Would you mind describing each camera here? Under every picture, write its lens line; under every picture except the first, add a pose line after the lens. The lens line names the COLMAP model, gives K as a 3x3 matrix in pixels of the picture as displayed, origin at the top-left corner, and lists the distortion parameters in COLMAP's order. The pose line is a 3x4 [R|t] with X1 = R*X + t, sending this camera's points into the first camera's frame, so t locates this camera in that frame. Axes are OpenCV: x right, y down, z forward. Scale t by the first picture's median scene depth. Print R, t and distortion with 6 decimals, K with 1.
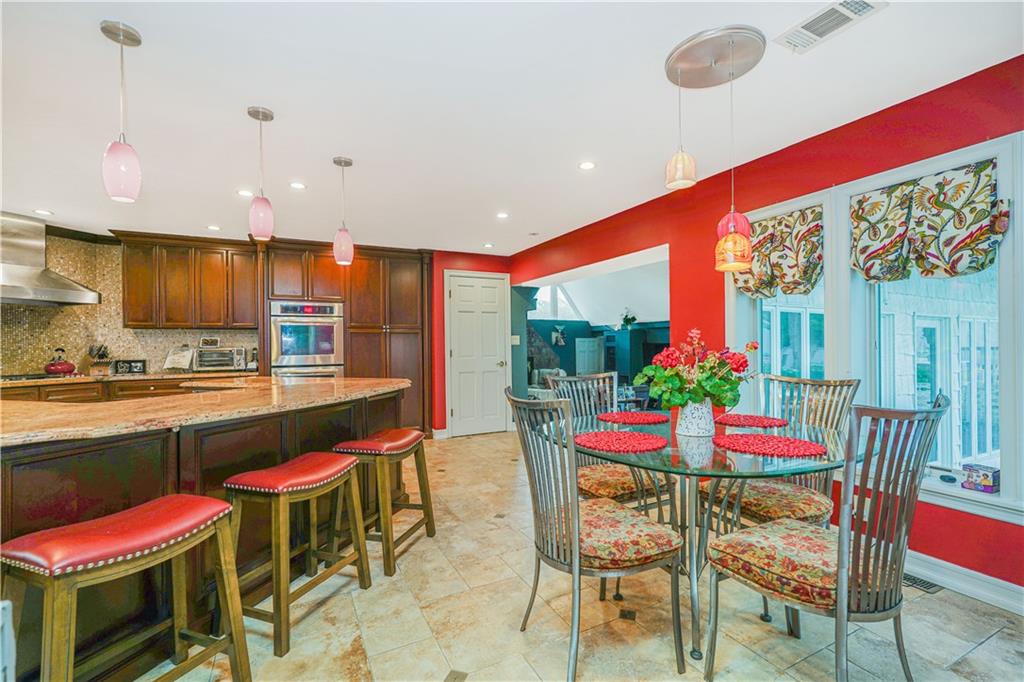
lens RADIAL K [[448.1, 0, 506.4], [0, 448.1, 347.1], [0, 0, 1]] dist [0.004086, 0.000797]
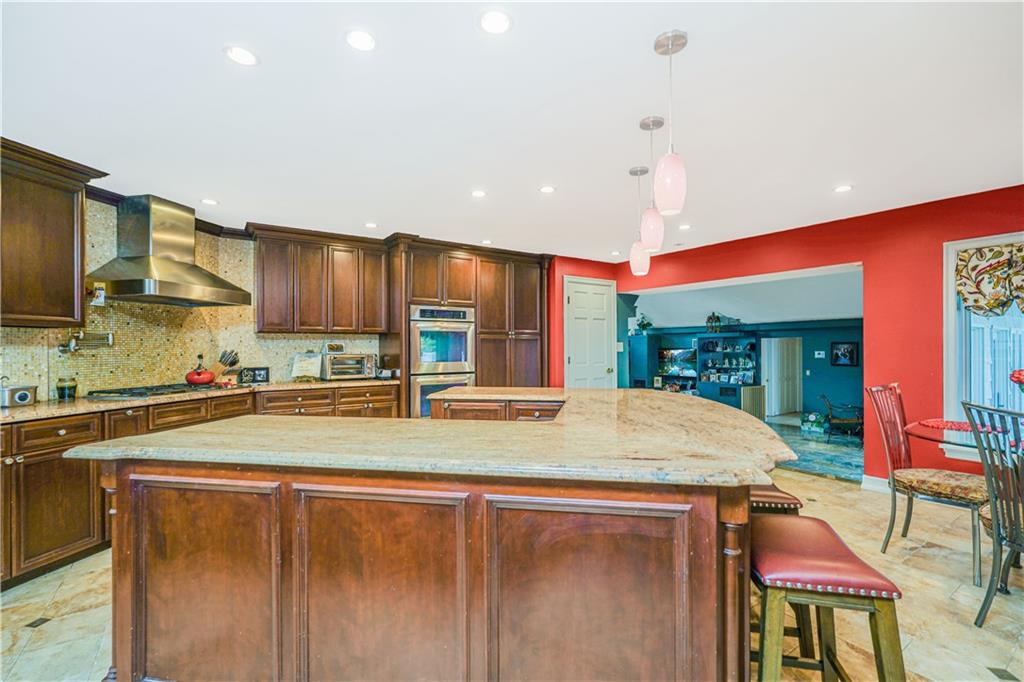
lens RADIAL K [[460.0, 0, 508.7], [0, 460.0, 349.7], [0, 0, 1]] dist [0.001021, 0.000632]
pose [[0.990455, 0.006630, 0.137674, -0.442383], [-0.006856, 0.999976, 0.001168, -0.011073], [-0.137663, -0.002100, 0.990477, 0.019597]]
